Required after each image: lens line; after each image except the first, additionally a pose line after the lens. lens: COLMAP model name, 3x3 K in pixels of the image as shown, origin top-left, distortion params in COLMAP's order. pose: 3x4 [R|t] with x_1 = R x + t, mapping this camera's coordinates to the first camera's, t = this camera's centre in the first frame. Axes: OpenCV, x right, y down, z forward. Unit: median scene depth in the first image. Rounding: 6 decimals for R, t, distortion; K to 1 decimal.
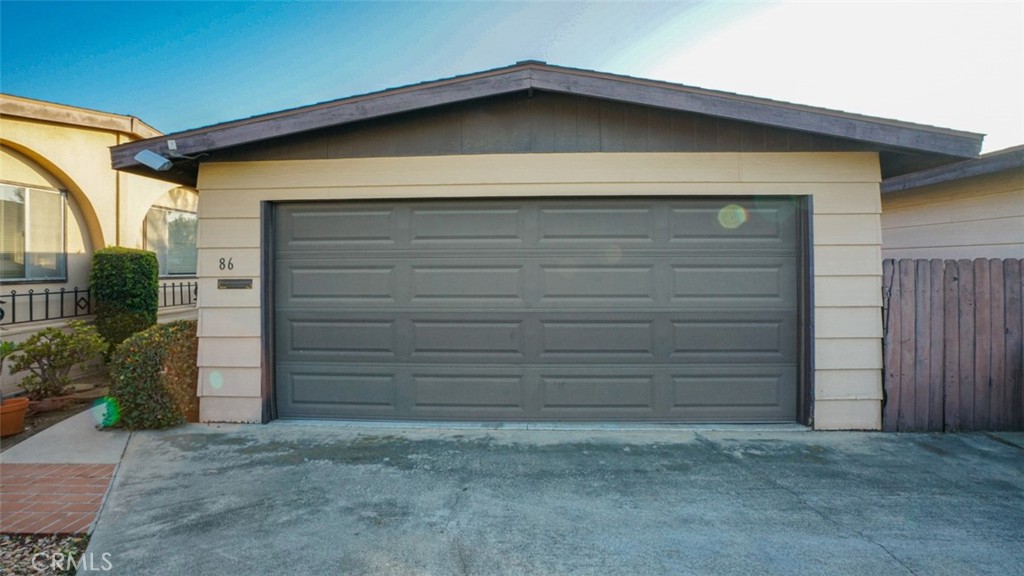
lens RADIAL K [[488.3, 0, 518.3], [0, 488.3, 267.4], [0, 0, 1]] dist [-0.035856, 0.009676]
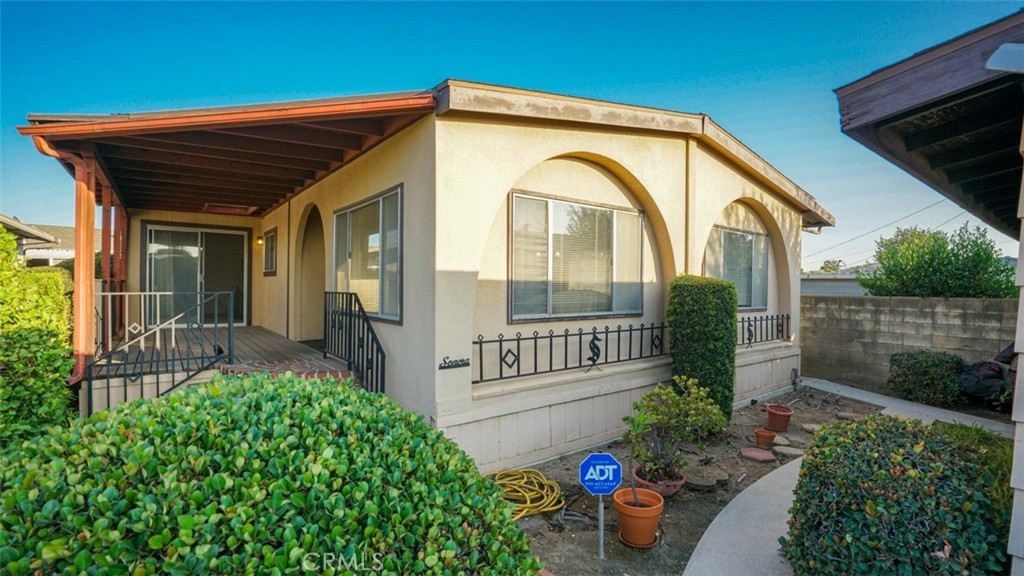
lens RADIAL K [[488.3, 0, 516.7], [0, 488.3, 291.5], [0, 0, 1]] dist [-0.035856, 0.009676]
pose [[0.647719, 0.018679, -0.761650, -0.650150], [-0.014007, 0.999822, 0.012609, -0.035060], [0.761750, 0.002501, 0.647866, 0.382584]]
